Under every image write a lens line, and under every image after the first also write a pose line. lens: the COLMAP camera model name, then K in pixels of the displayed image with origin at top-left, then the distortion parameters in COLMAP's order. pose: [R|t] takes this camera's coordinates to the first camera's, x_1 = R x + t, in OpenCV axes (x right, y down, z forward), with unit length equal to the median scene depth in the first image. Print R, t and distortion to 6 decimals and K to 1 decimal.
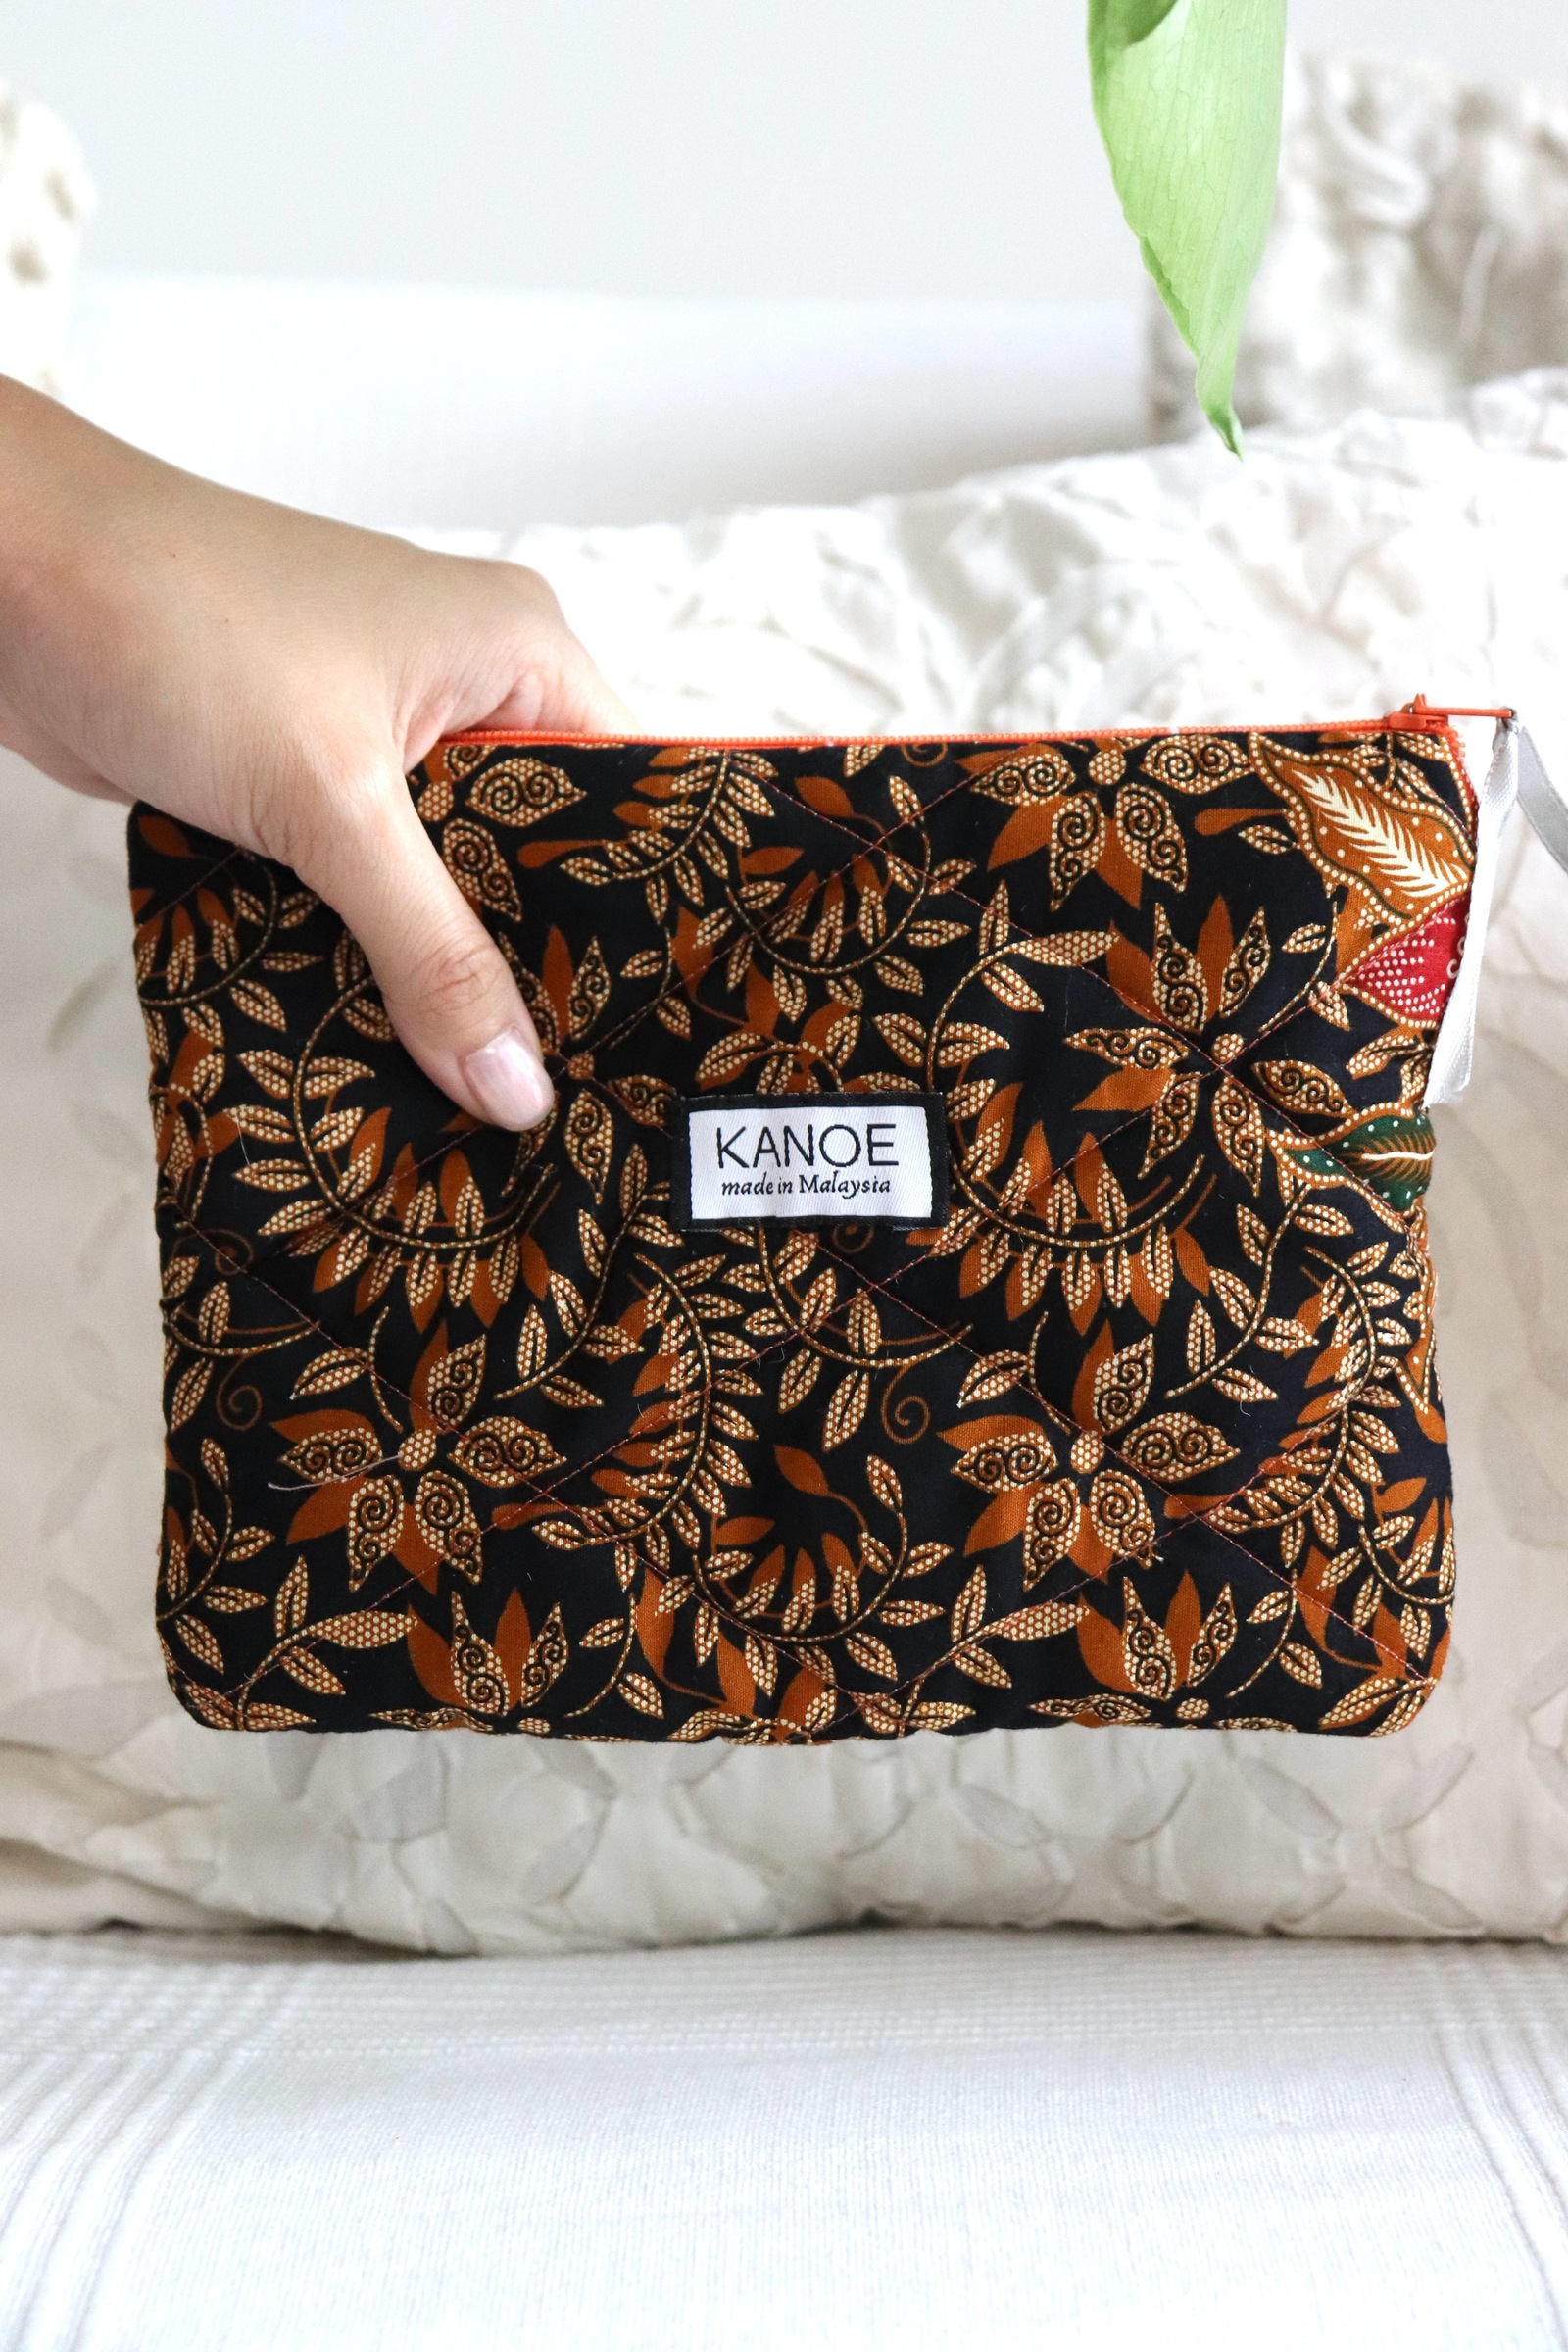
lens RADIAL K [[4108.6, 0, 784.0], [0, 4108.6, 1176.0], [0, 0, 1]] dist [0.172646, 0.031333]
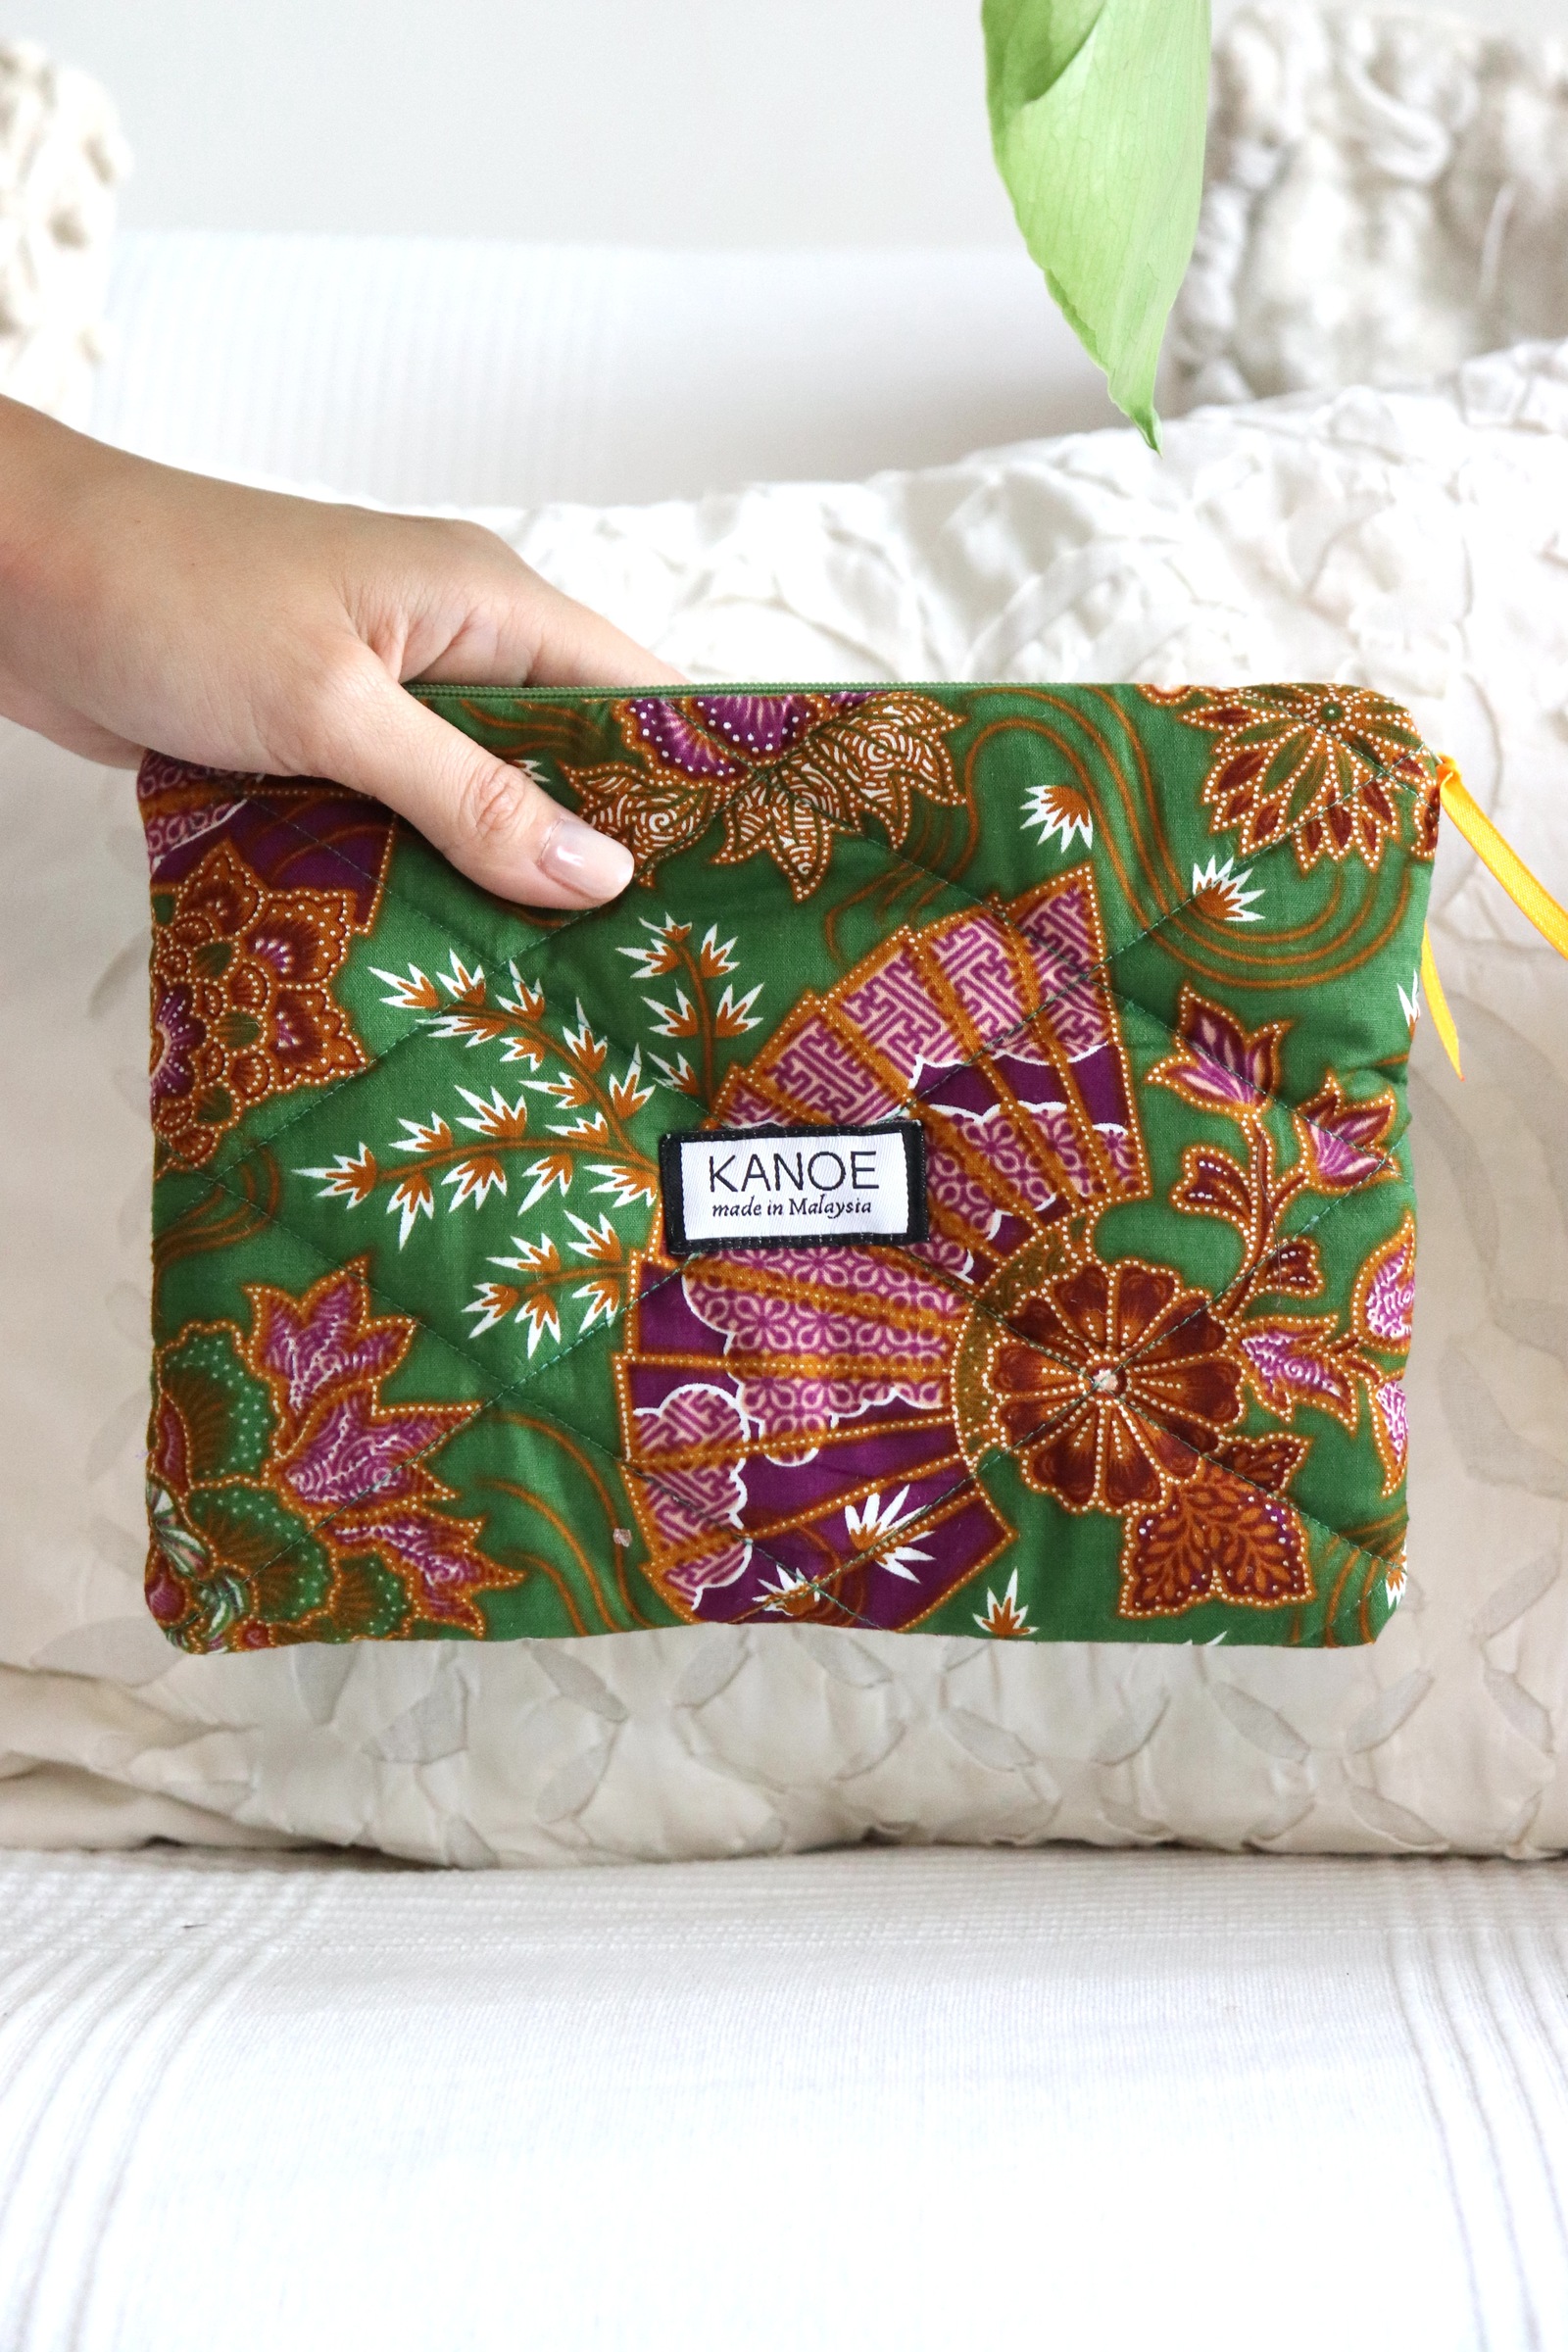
lens RADIAL K [[4521.0, 0, 784.0], [0, 4521.0, 1176.0], [0, 0, 1]] dist [0.223272, 0.173746]
pose [[0.999581, -0.004489, -0.028612, 0.033469], [0.004943, 0.999863, 0.015820, -0.007790], [0.028537, -0.015955, 0.999465, -0.160733]]
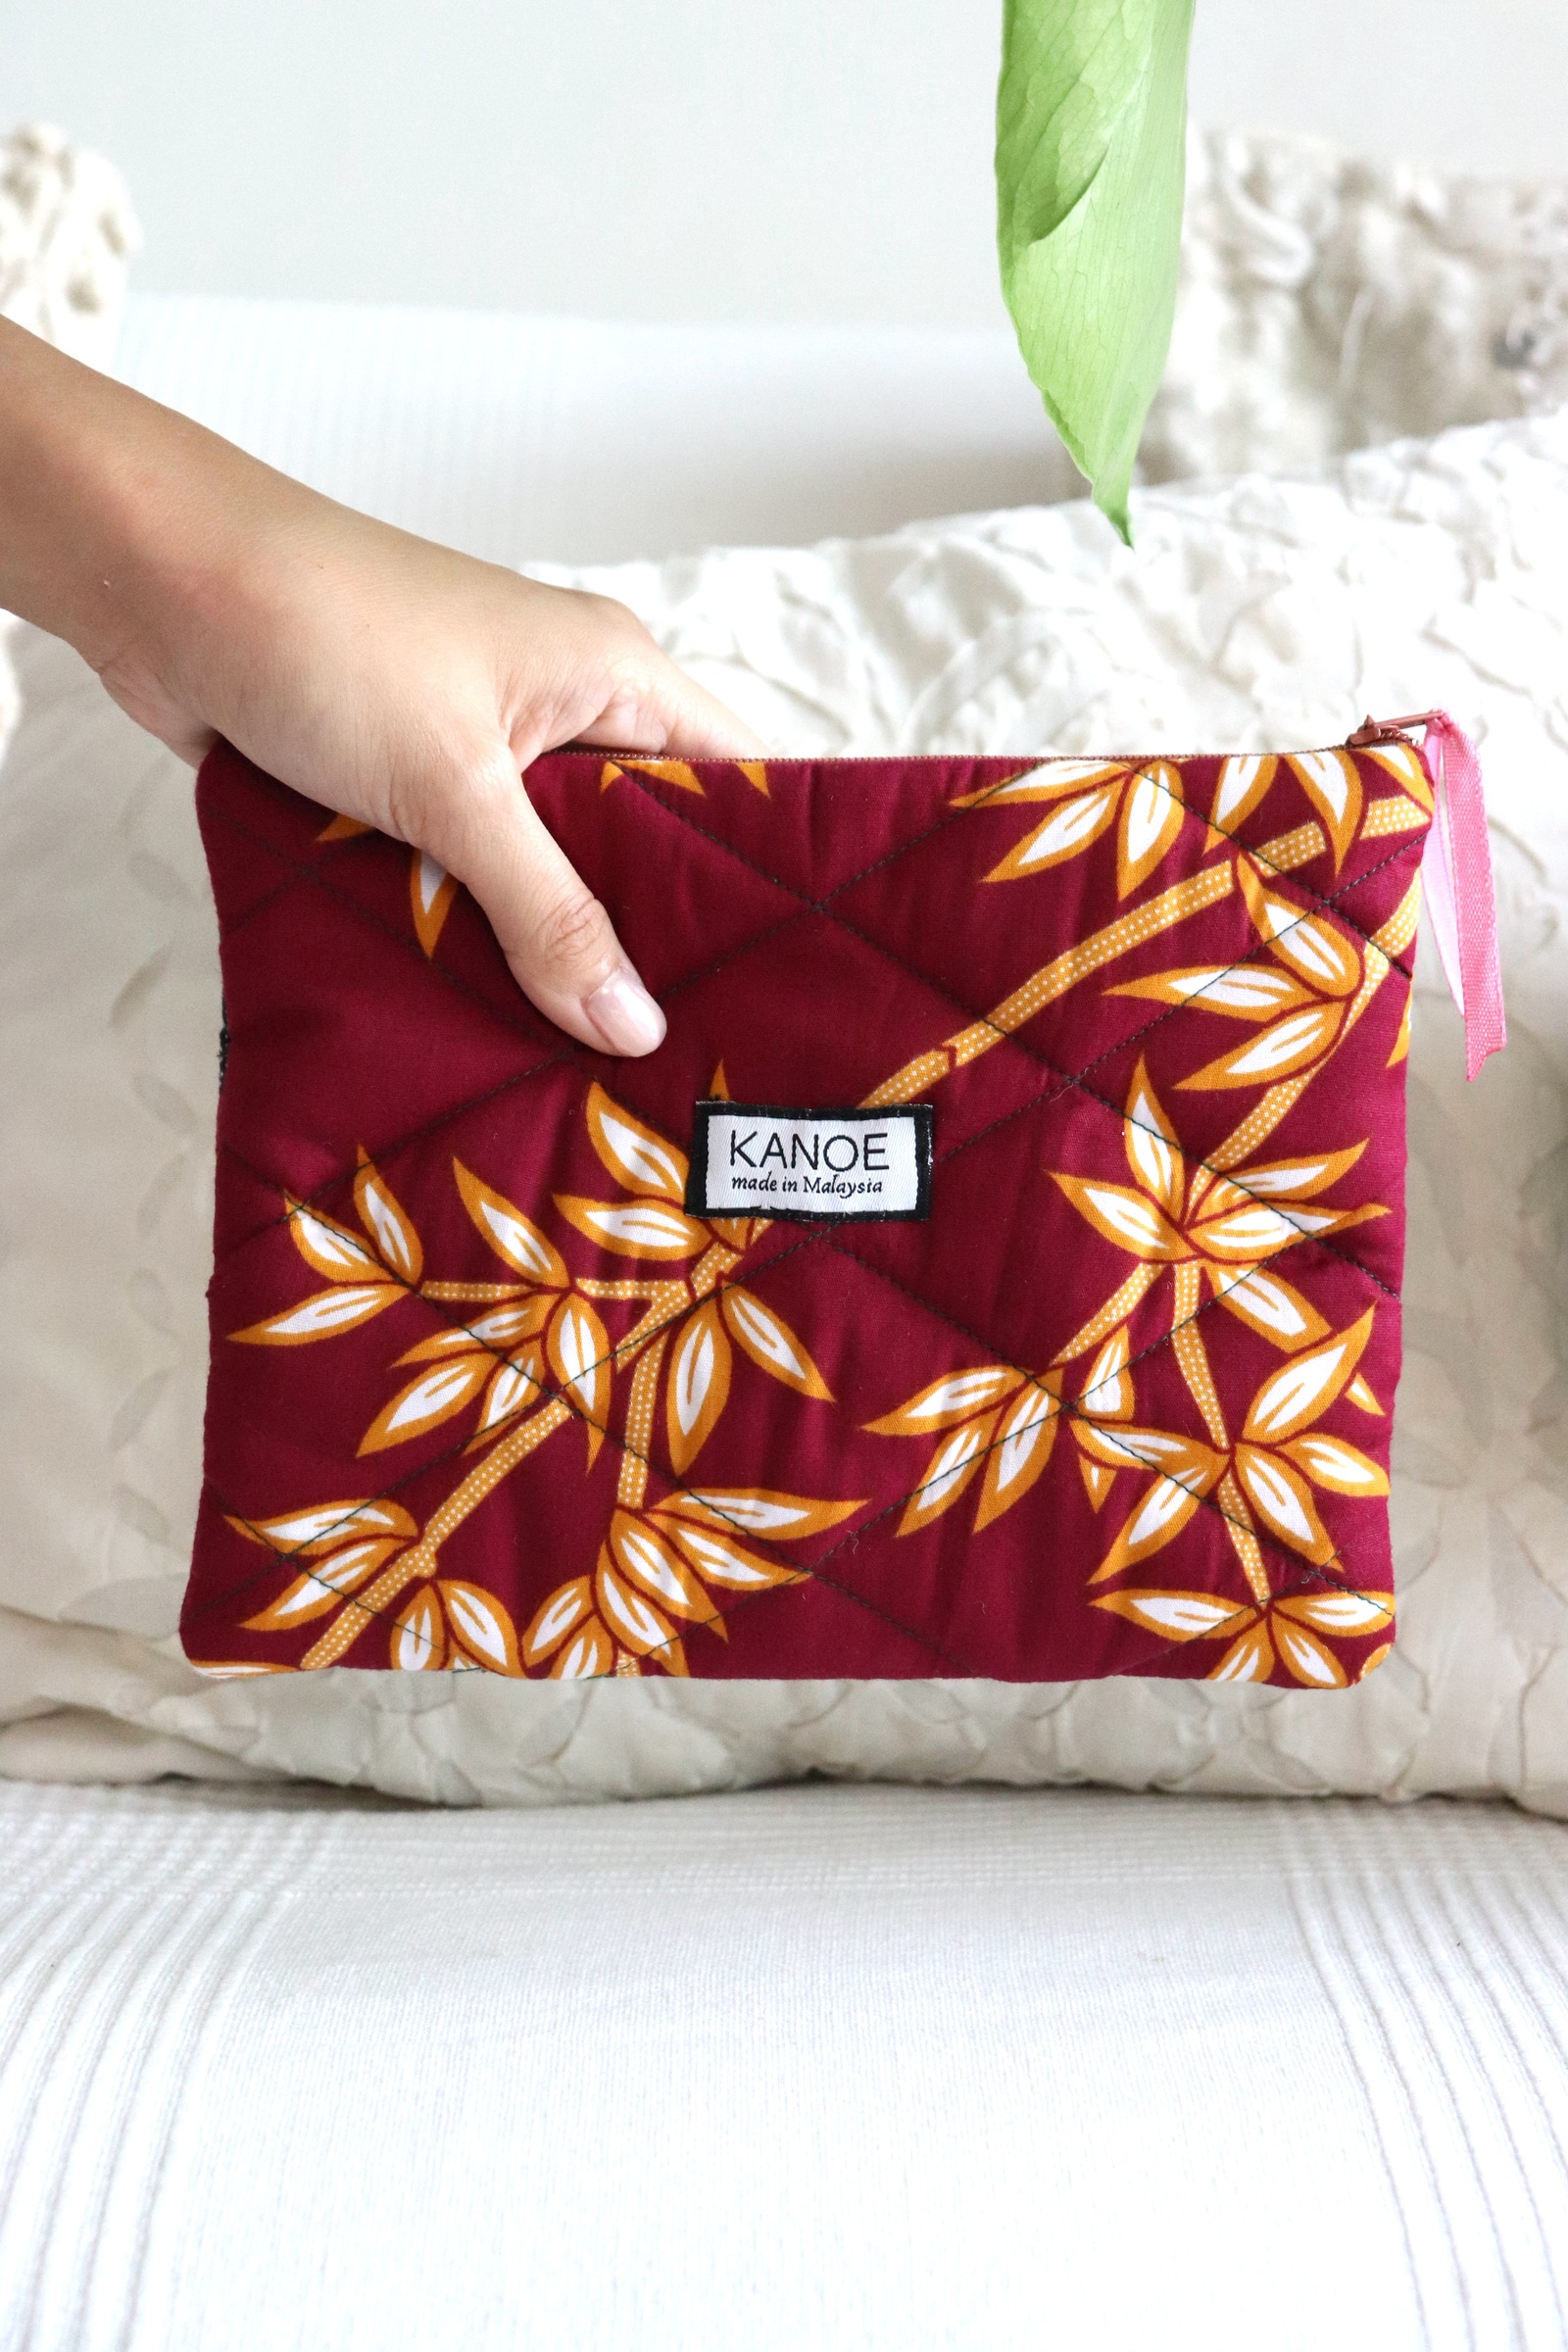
lens RADIAL K [[3796.6, 0, 784.0], [0, 3796.6, 1176.0], [0, 0, 1]] dist [0.128372, 0.004900]
pose [[0.999817, 0.009024, 0.016864, -0.007546], [-0.009790, 0.998898, 0.045898, -0.041890], [-0.016431, -0.046054, 0.998804, -0.078742]]
